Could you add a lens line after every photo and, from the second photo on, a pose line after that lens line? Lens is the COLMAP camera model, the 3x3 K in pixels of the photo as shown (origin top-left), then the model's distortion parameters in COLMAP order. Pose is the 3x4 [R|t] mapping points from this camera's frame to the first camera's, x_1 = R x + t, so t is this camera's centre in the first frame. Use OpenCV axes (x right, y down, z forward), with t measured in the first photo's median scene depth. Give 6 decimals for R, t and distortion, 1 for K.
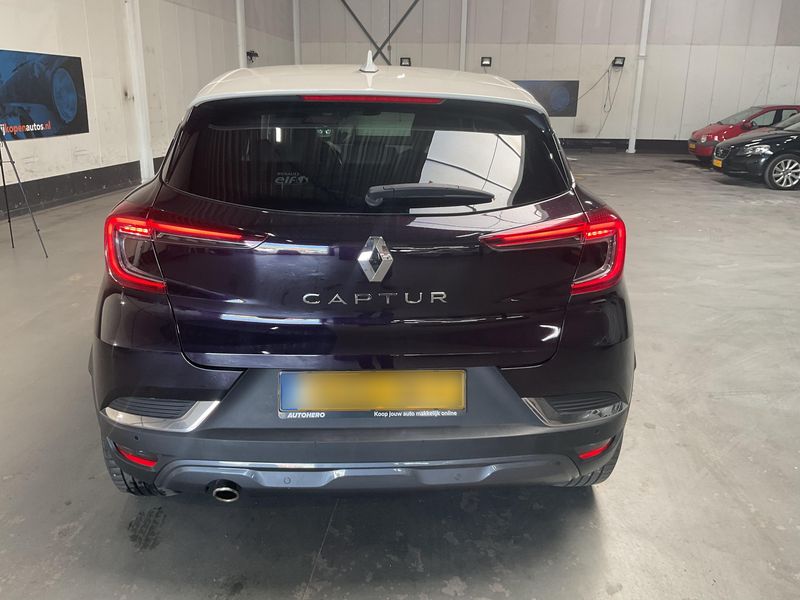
lens RADIAL K [[668.9, 0, 399.8], [0, 668.9, 292.4], [0, 0, 1]] dist [0.006018, -0.030439]
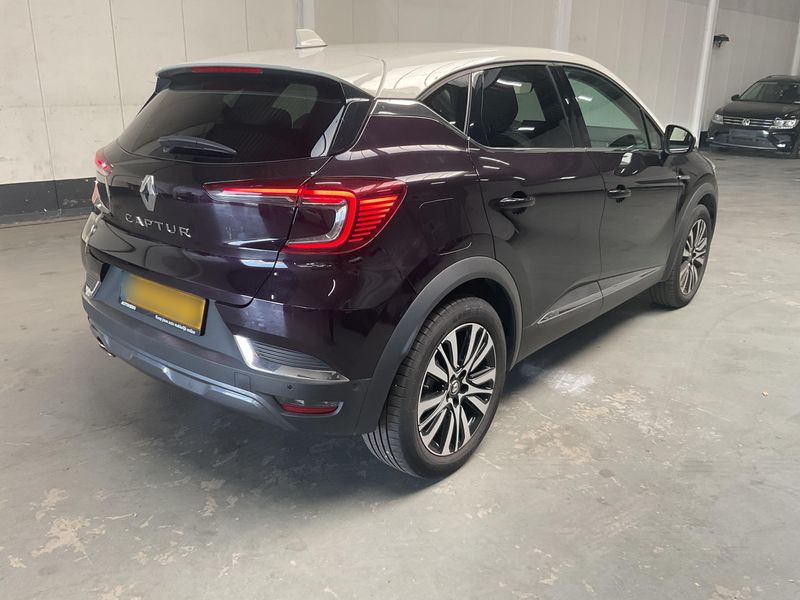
lens RADIAL K [[668.9, 0, 401.2], [0, 668.9, 305.0], [0, 0, 1]] dist [0.006018, -0.030439]
pose [[0.725477, 0.211030, -0.655094, 1.043618], [-0.192204, 0.976084, 0.101579, -0.055541], [0.660863, 0.052219, 0.748688, 0.319034]]
